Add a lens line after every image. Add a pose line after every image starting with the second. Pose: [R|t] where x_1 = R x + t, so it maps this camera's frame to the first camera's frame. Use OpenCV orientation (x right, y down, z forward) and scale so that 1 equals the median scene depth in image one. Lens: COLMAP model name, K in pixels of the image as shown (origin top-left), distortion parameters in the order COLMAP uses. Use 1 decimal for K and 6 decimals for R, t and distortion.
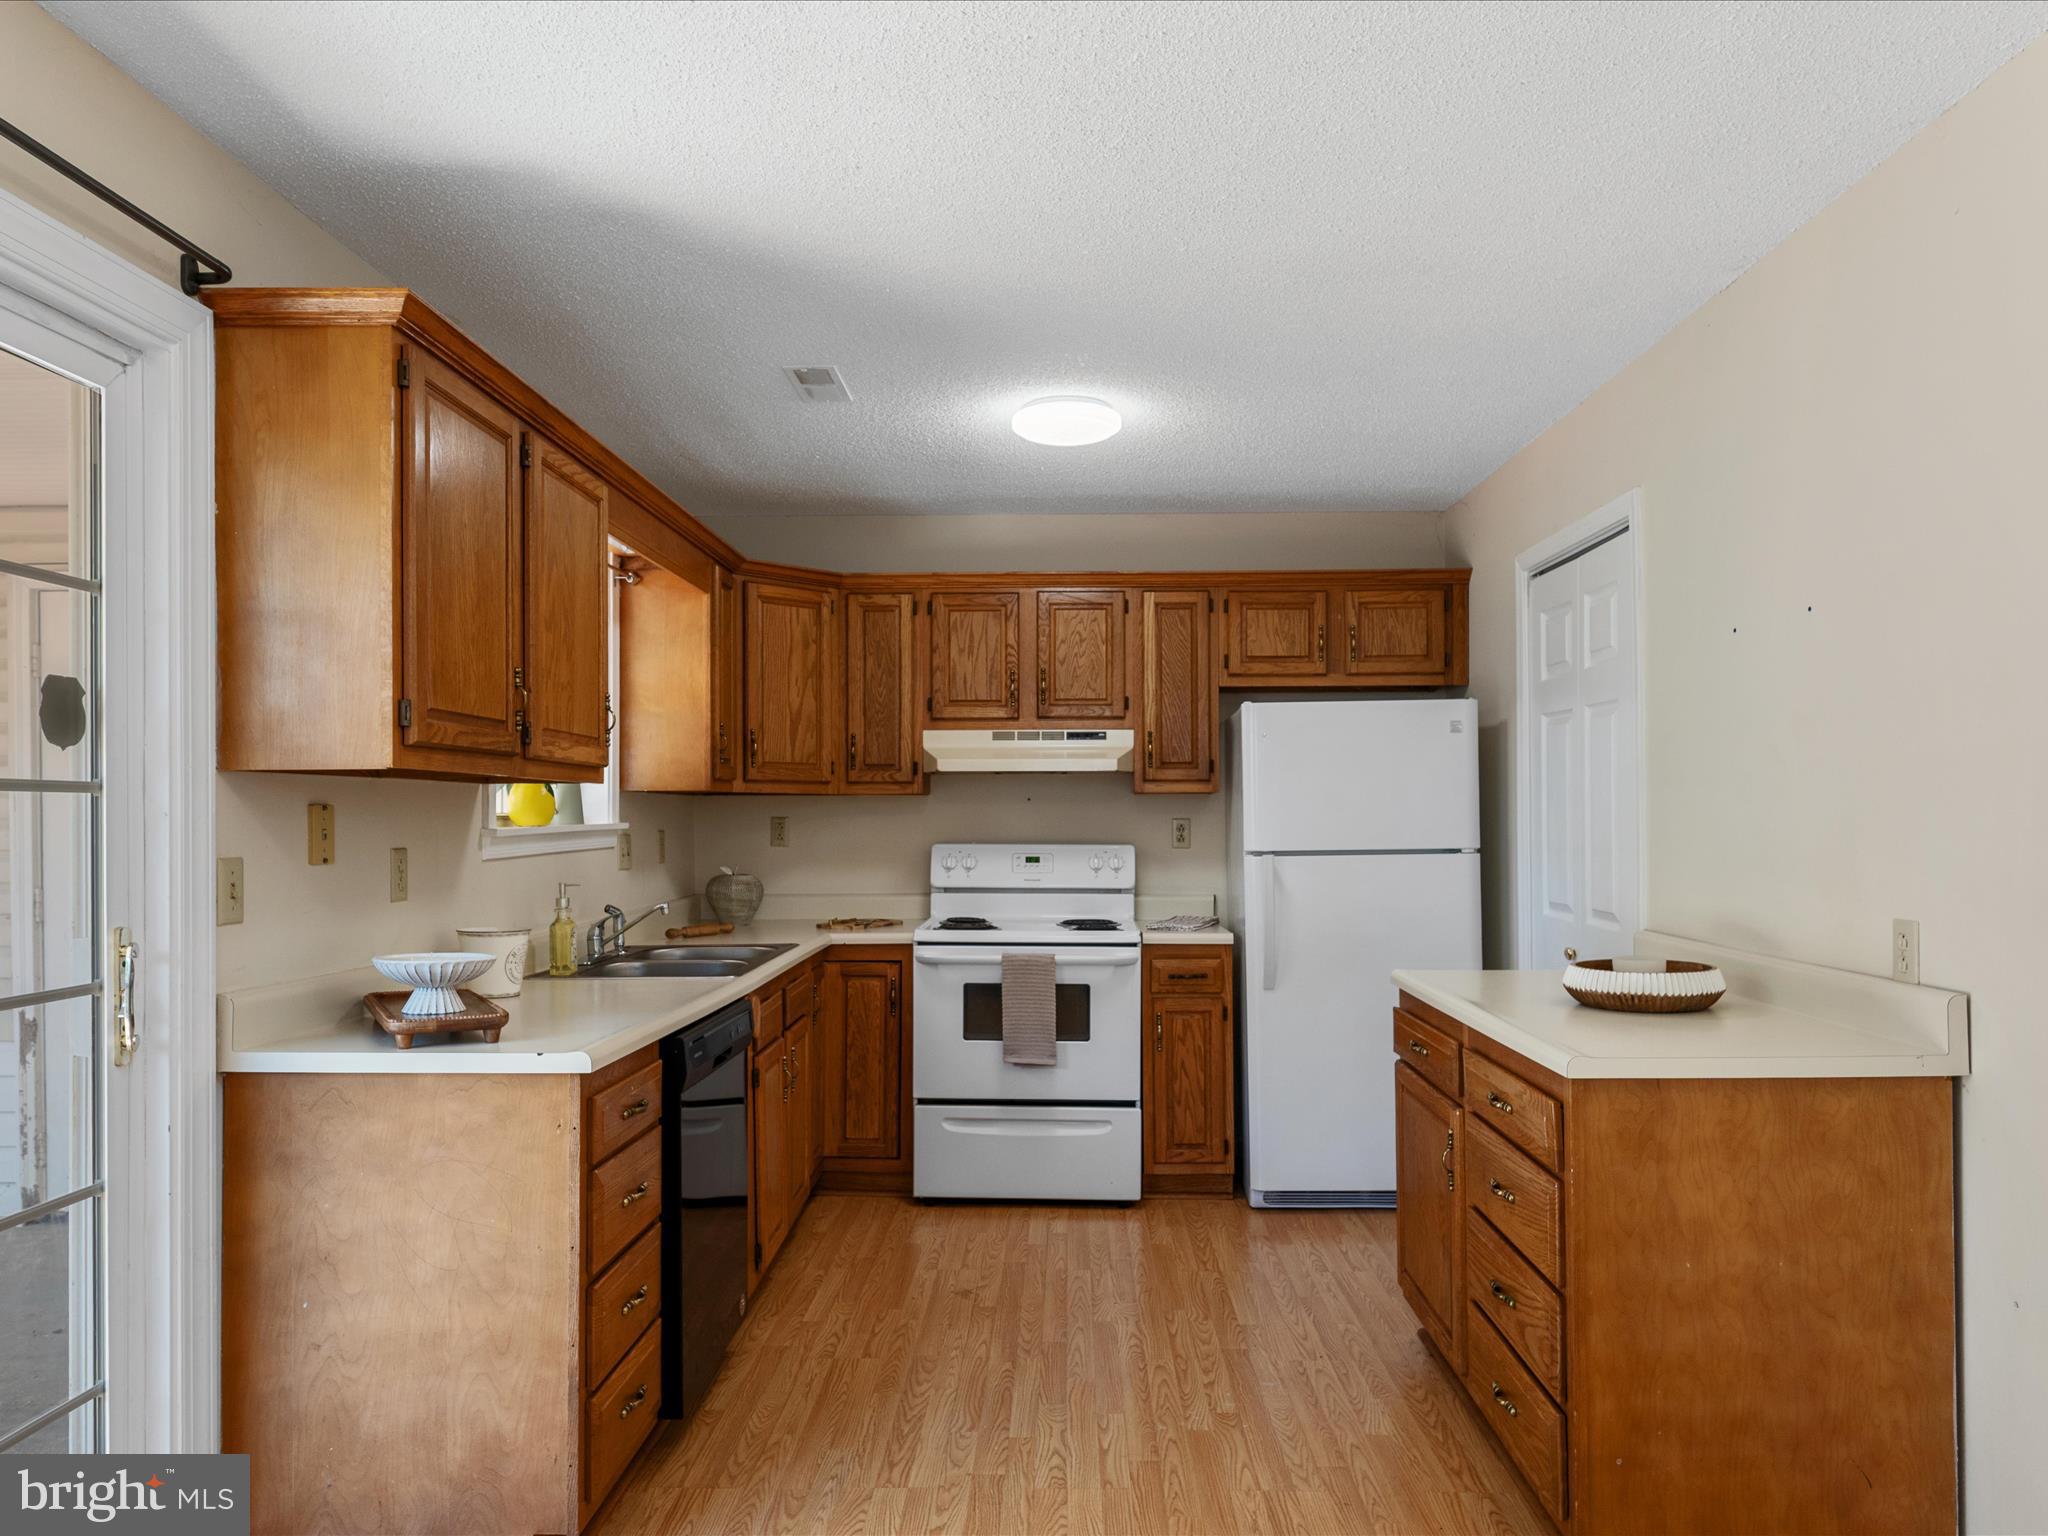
lens RADIAL K [[1387.9, 0, 1024.4], [0, 1387.9, 808.8], [0, 0, 1]] dist [0.000152, 0.000465]
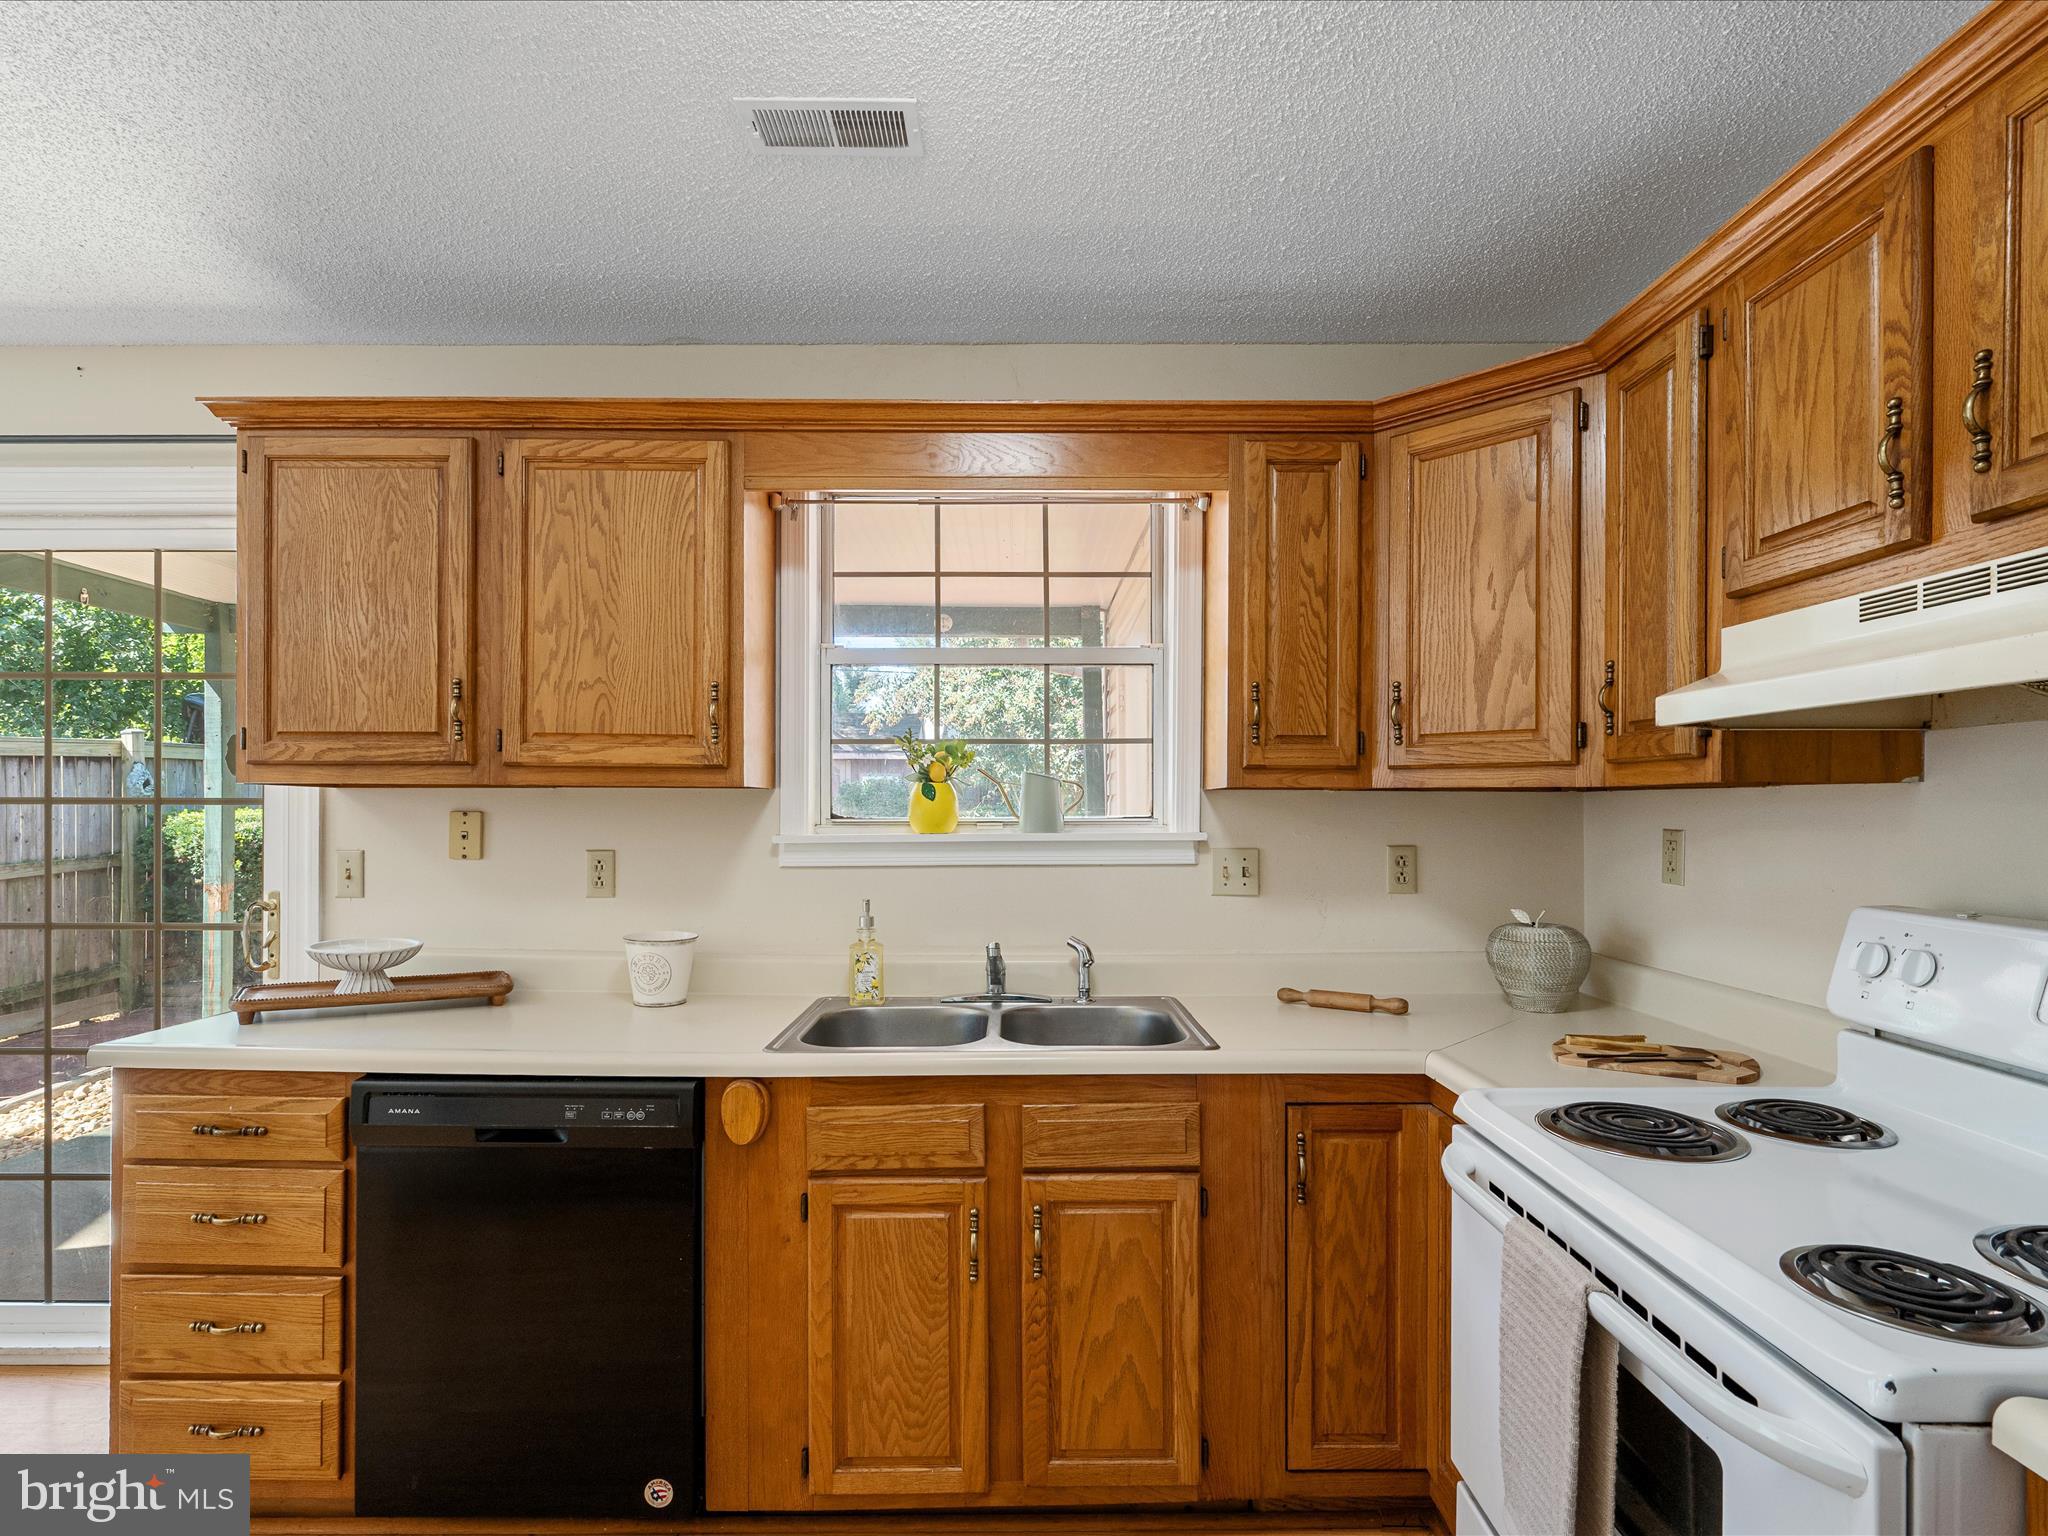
lens RADIAL K [[1008.6, 0, 1013.6], [0, 1008.6, 813.3], [0, 0, 1]] dist [-0.000425, -0.000297]
pose [[0.032366, 0.007348, -0.999449, 0.224566], [0.001584, 0.999971, 0.007403, -0.004078], [0.999475, -0.001823, 0.032353, 0.789700]]
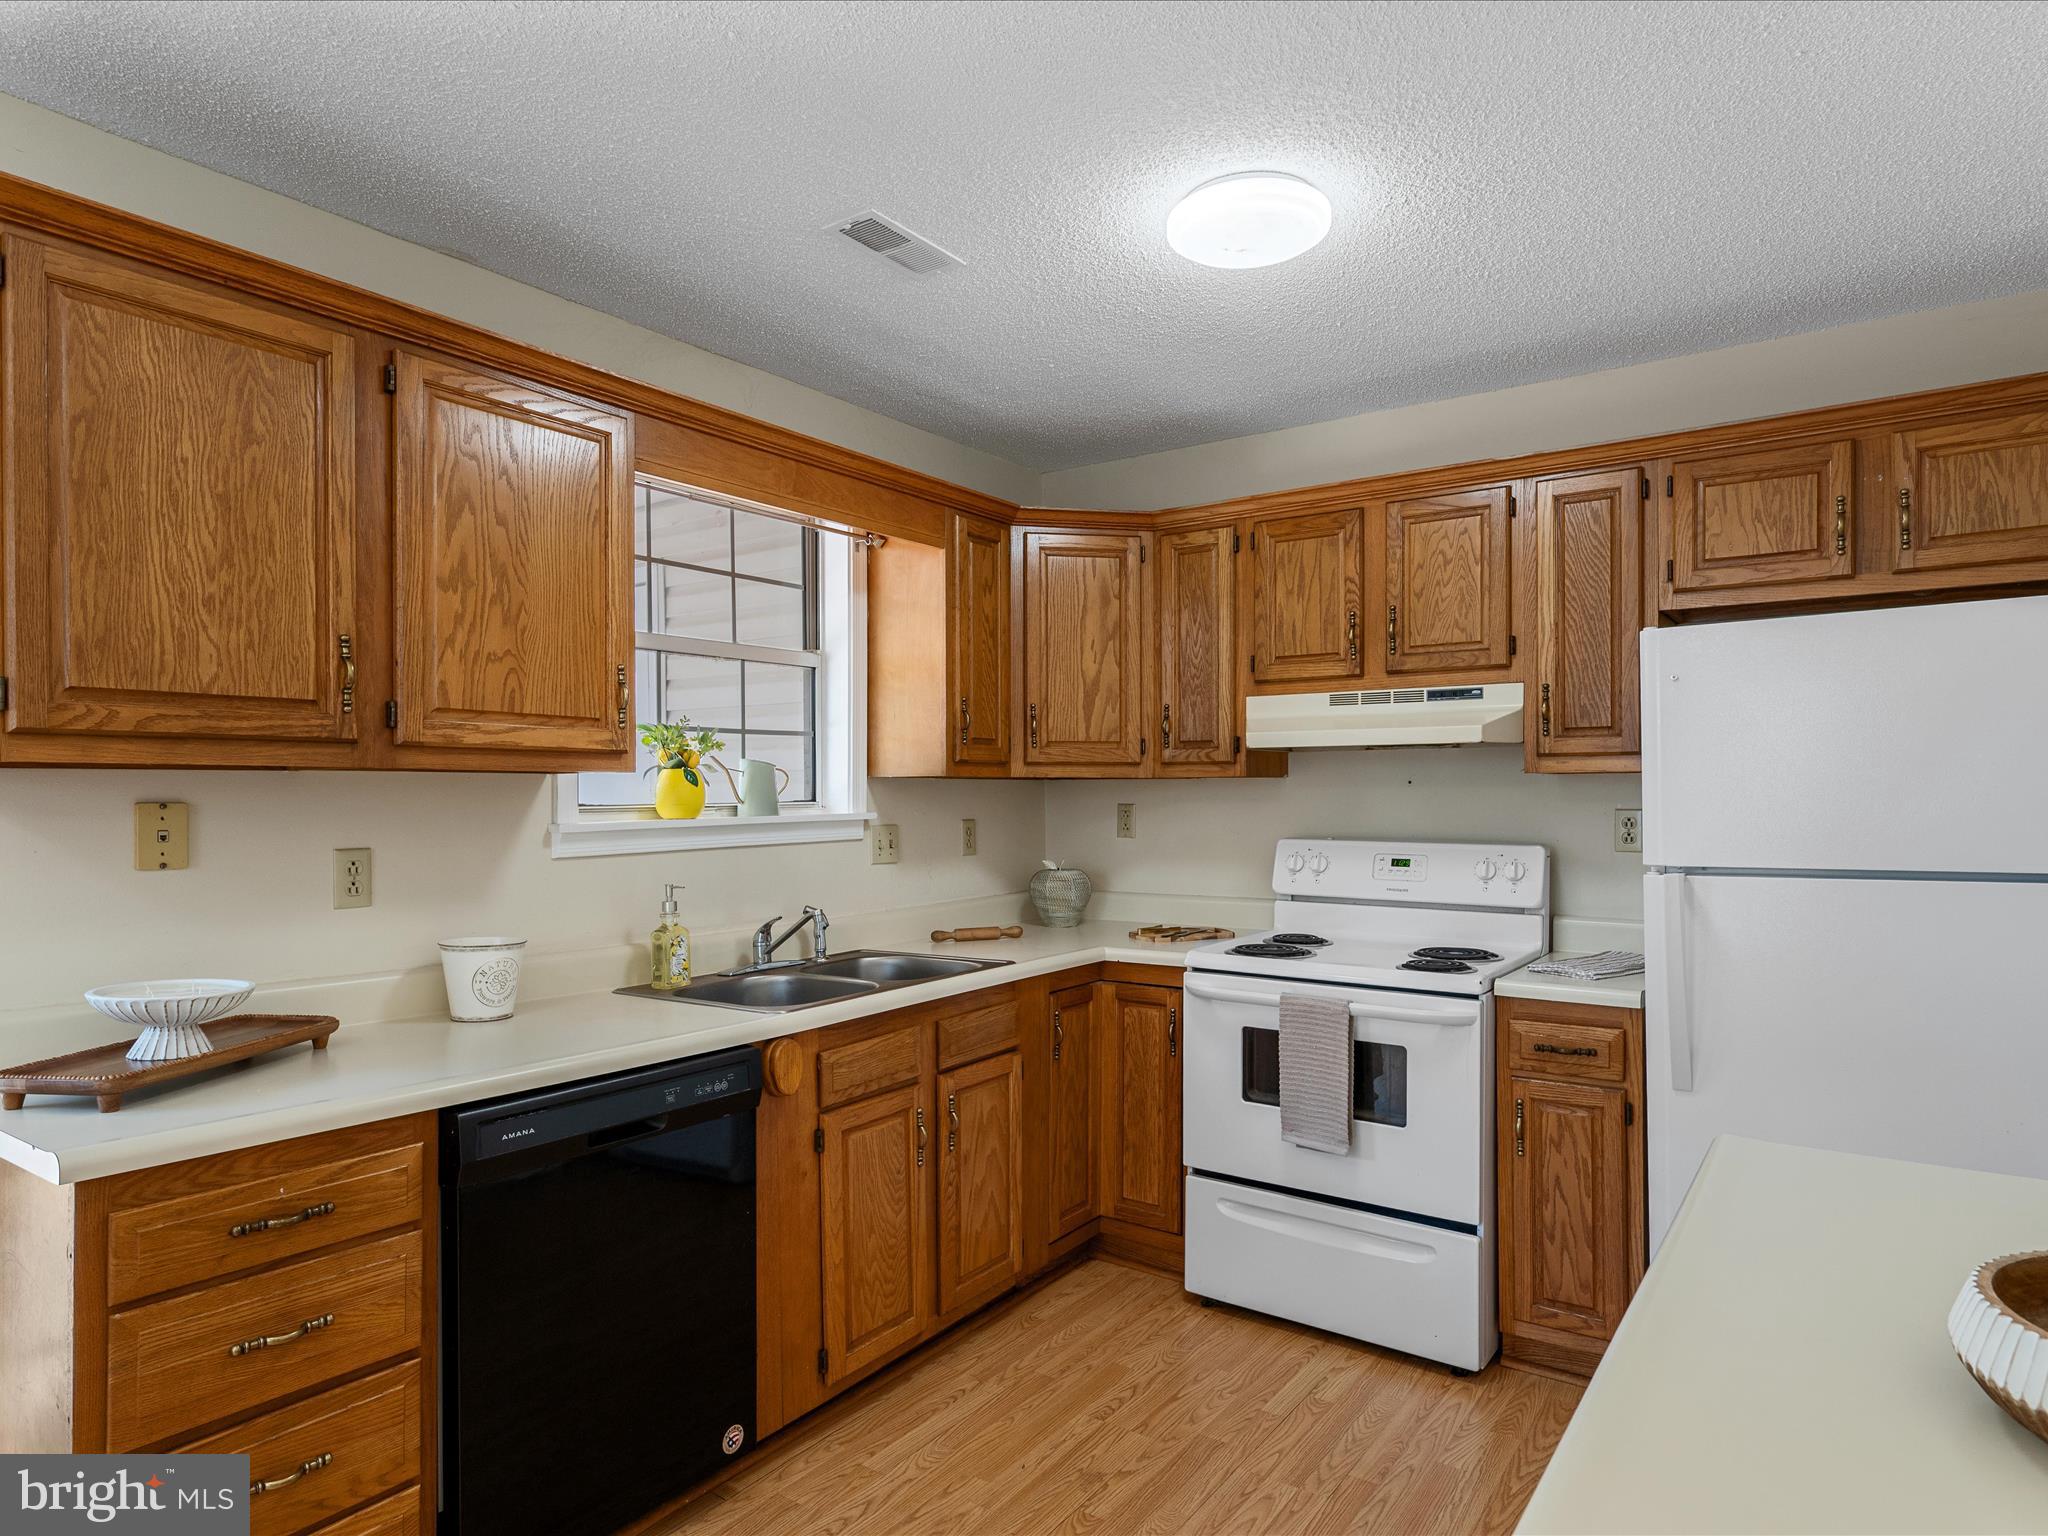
lens RADIAL K [[1215.8, 0, 1029.3], [0, 1215.8, 799.2], [0, 0, 1]] dist [-0.001287, 0.000092]
pose [[0.835133, 0.002267, -0.550043, 0.209385], [0.004515, 0.999930, 0.010976, -0.006227], [0.550030, -0.011650, 0.835064, 0.353833]]
